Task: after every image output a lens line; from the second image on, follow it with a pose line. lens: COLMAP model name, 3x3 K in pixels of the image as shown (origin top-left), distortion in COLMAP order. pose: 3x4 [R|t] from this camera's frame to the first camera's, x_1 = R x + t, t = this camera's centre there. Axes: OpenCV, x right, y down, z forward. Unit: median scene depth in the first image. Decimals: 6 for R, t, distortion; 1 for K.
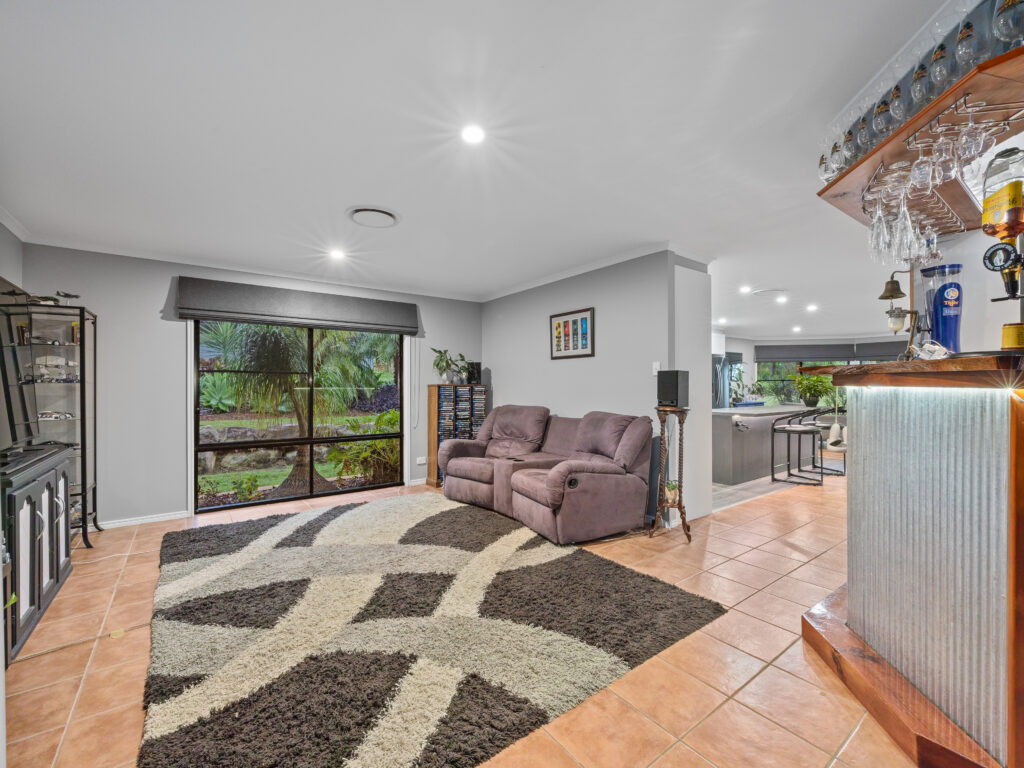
lens RADIAL K [[434.6, 0, 515.6], [0, 434.6, 388.6], [0, 0, 1]] dist [0.000774, -0.000090]
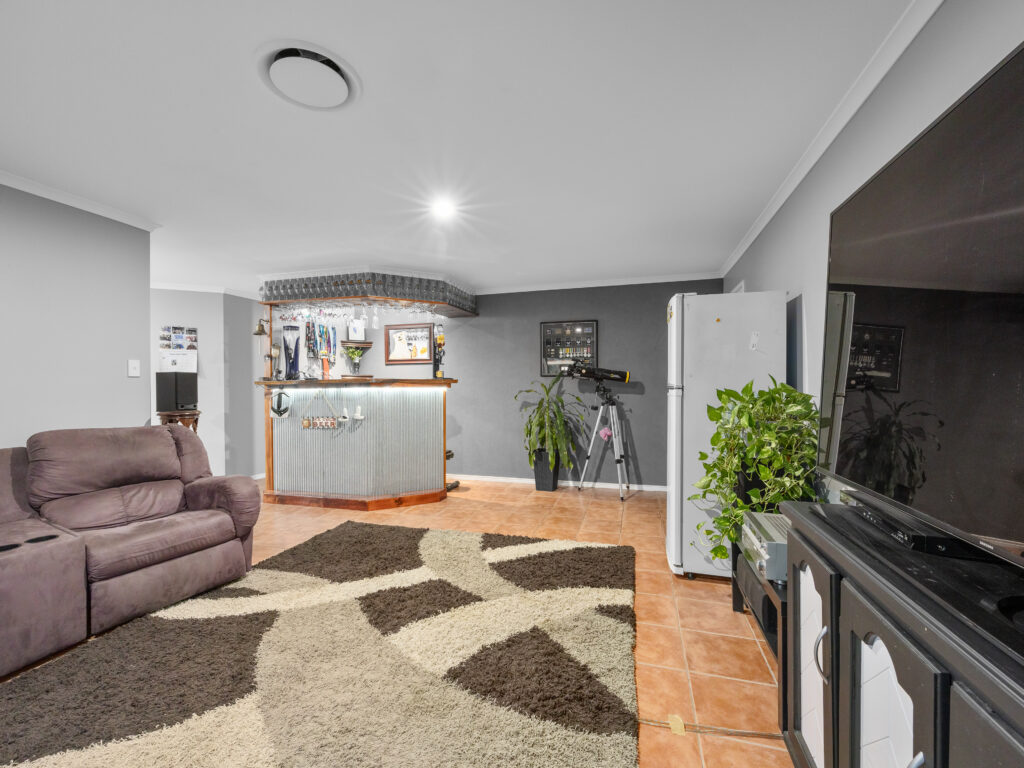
lens RADIAL K [[434.6, 0, 515.6], [0, 434.6, 388.6], [0, 0, 1]] dist [0.000774, -0.000090]
pose [[-0.611402, 0.009688, 0.791261, -1.165823], [0.009536, 0.999943, -0.004875, 0.012481], [-0.791263, 0.004565, -0.611459, 1.448498]]
